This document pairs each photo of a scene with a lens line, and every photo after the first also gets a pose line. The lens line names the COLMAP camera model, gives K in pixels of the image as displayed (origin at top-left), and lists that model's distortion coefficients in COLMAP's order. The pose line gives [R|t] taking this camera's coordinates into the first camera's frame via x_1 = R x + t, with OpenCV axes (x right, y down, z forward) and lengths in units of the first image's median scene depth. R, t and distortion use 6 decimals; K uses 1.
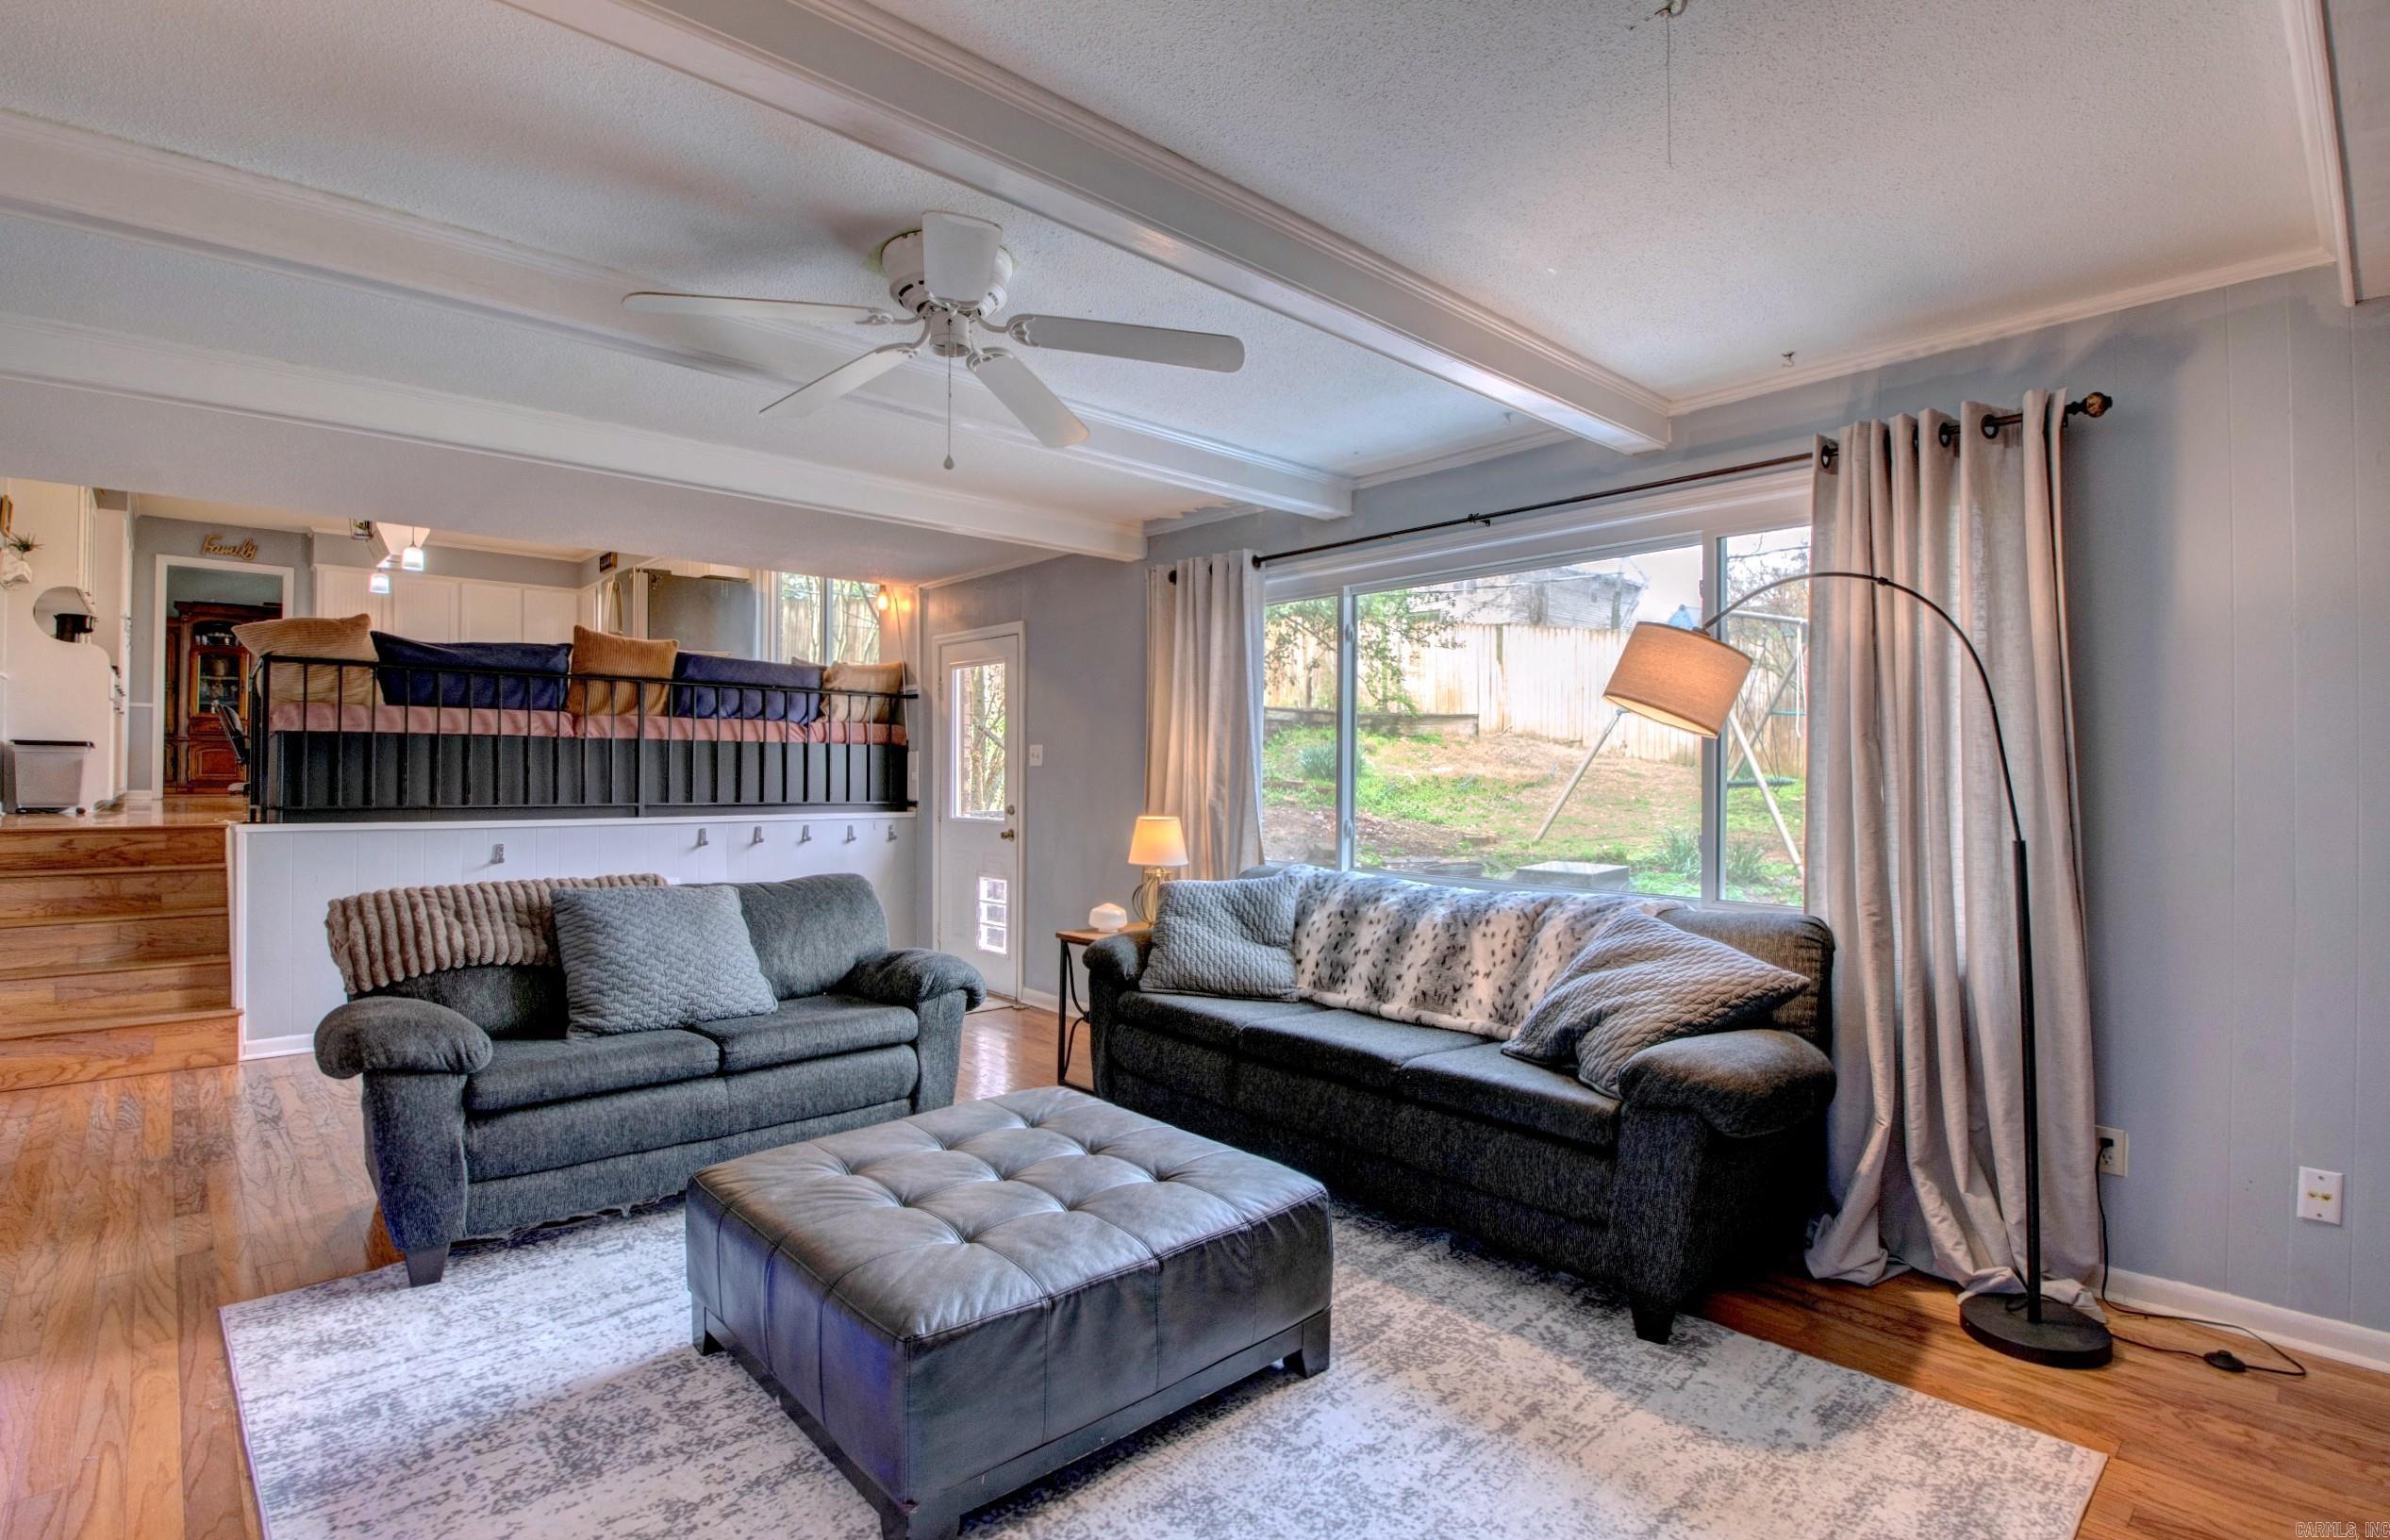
lens RADIAL K [[1112.2, 0, 1191.4], [0, 1112.2, 761.8], [0, 0, 1]] dist [0.007919, -0.019103]
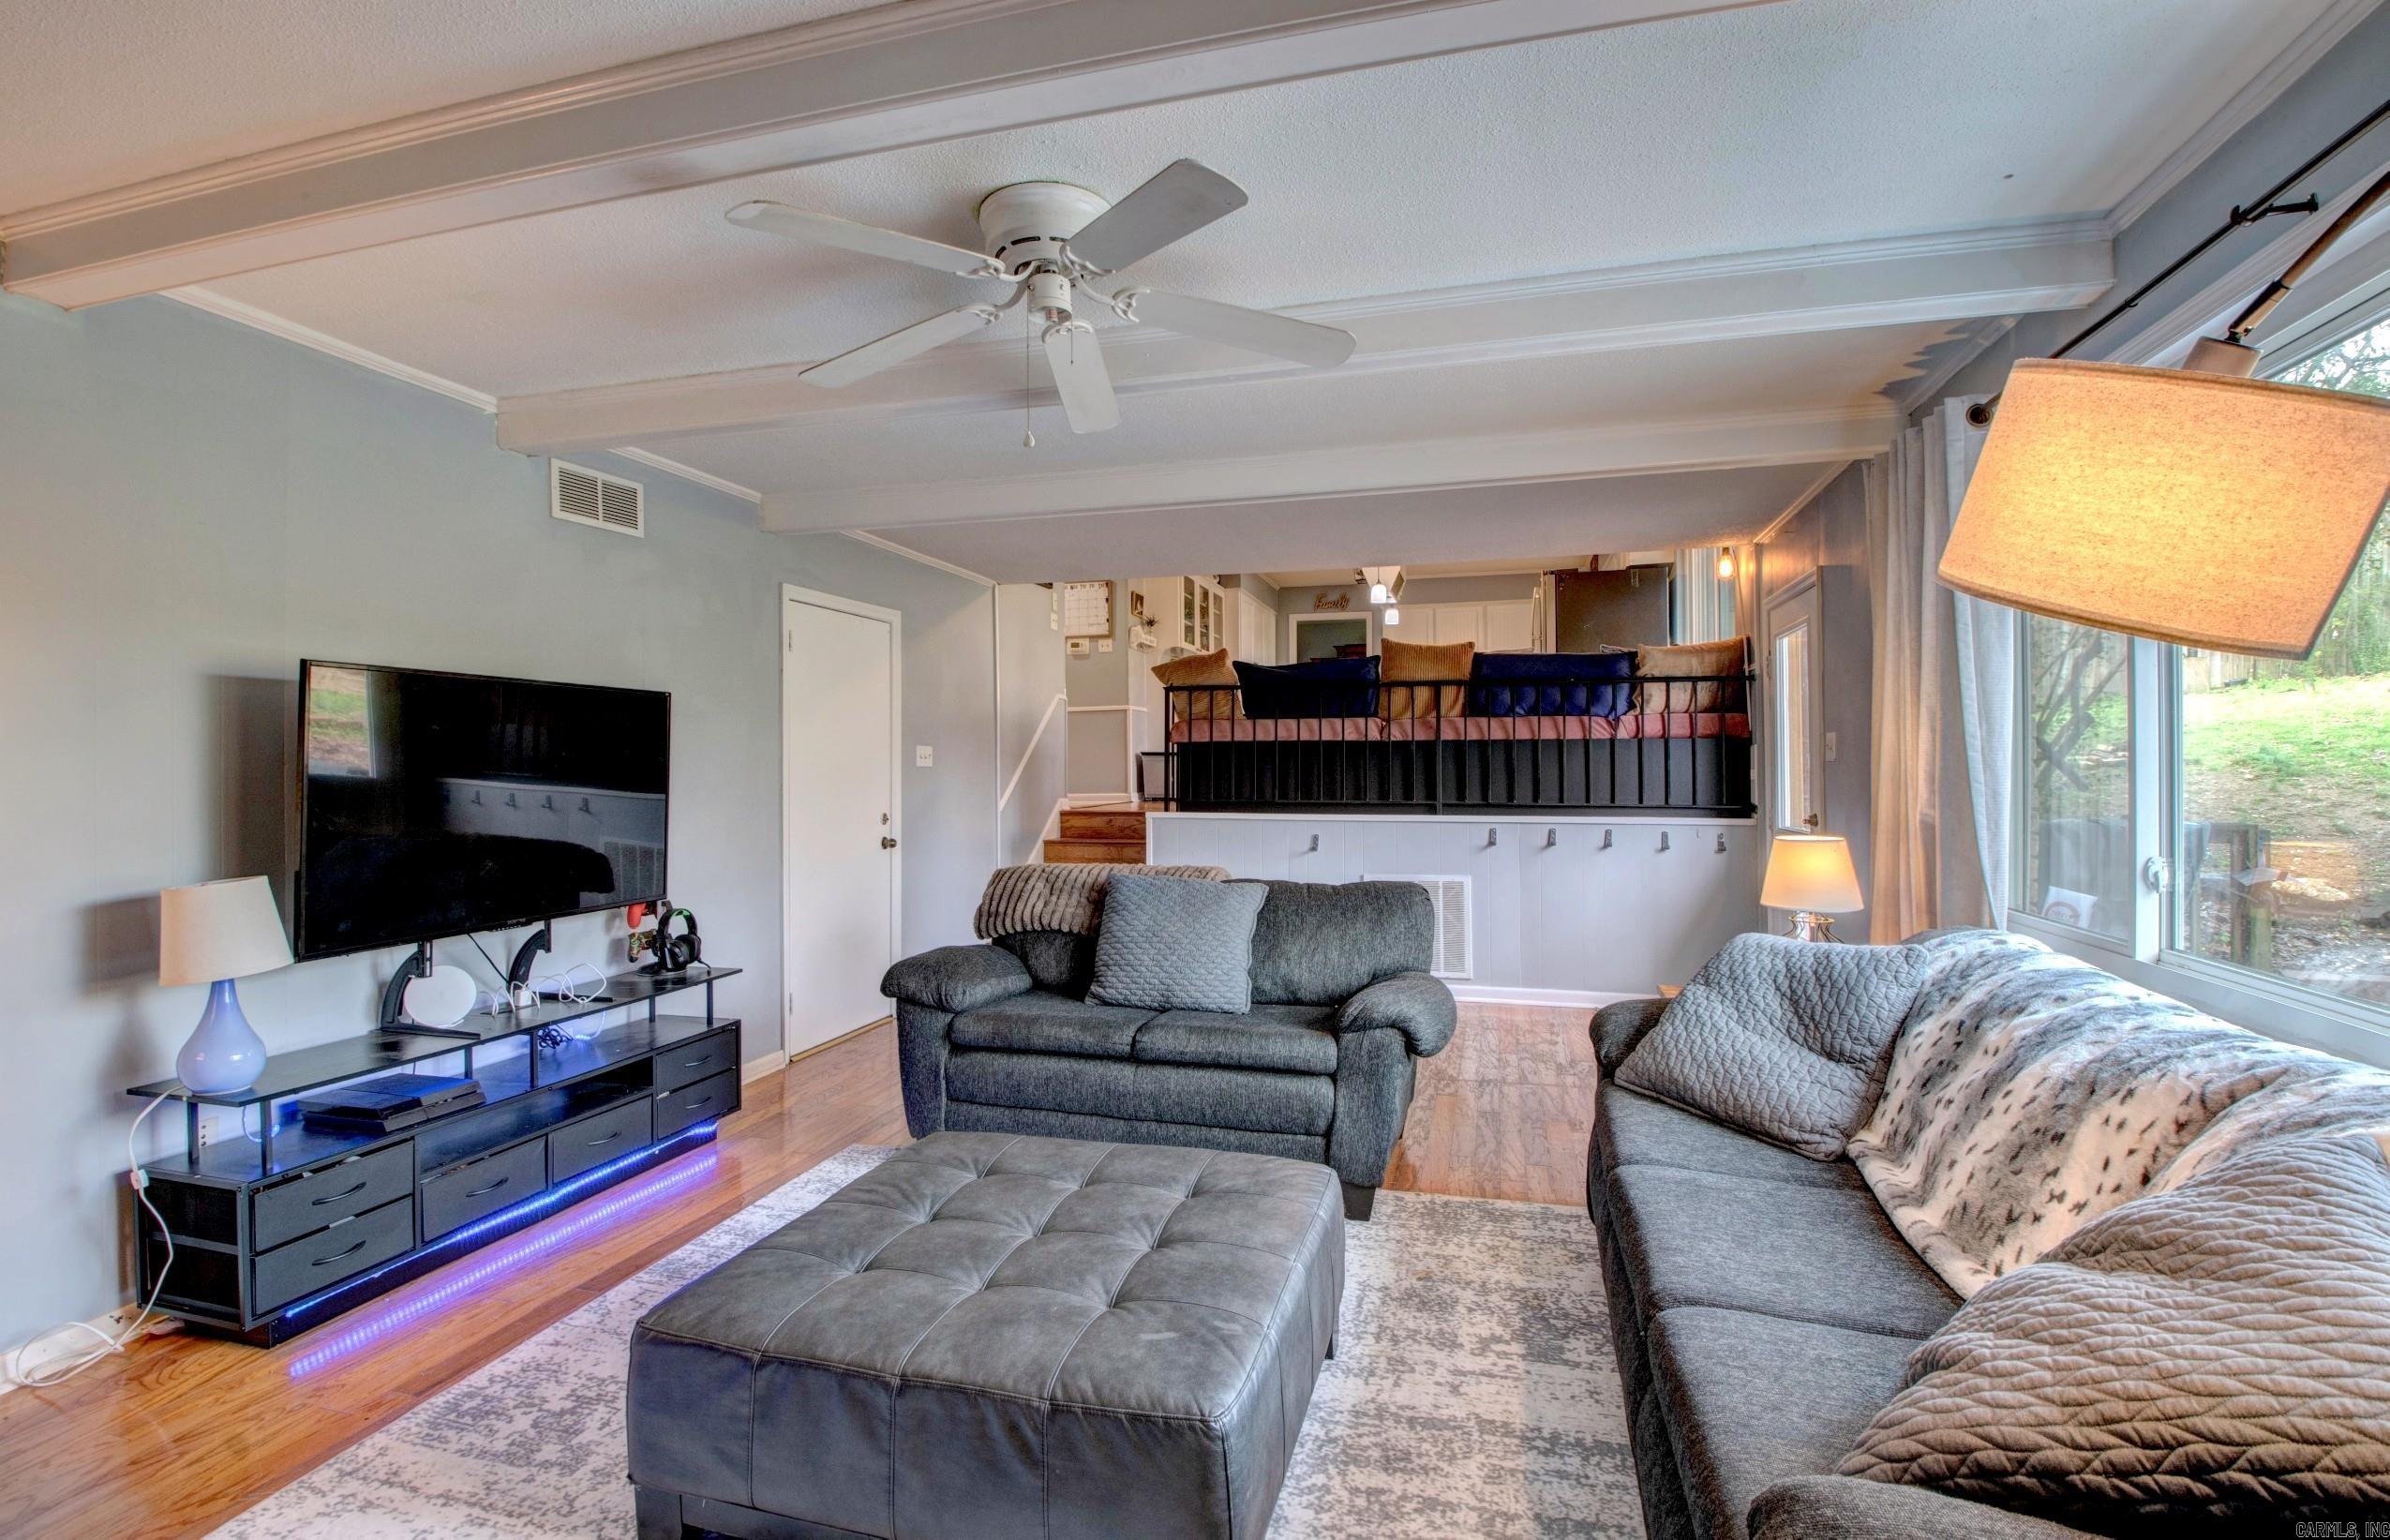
lens RADIAL K [[1112.3, 0, 1196.8], [0, 1112.3, 764.0], [0, 0, 1]] dist [0.007919, -0.019103]
pose [[0.533067, -0.010304, -0.846010, 0.305580], [0.013778, 0.999899, -0.003496, 0.002819], [0.845961, -0.009793, 0.533155, 0.297256]]
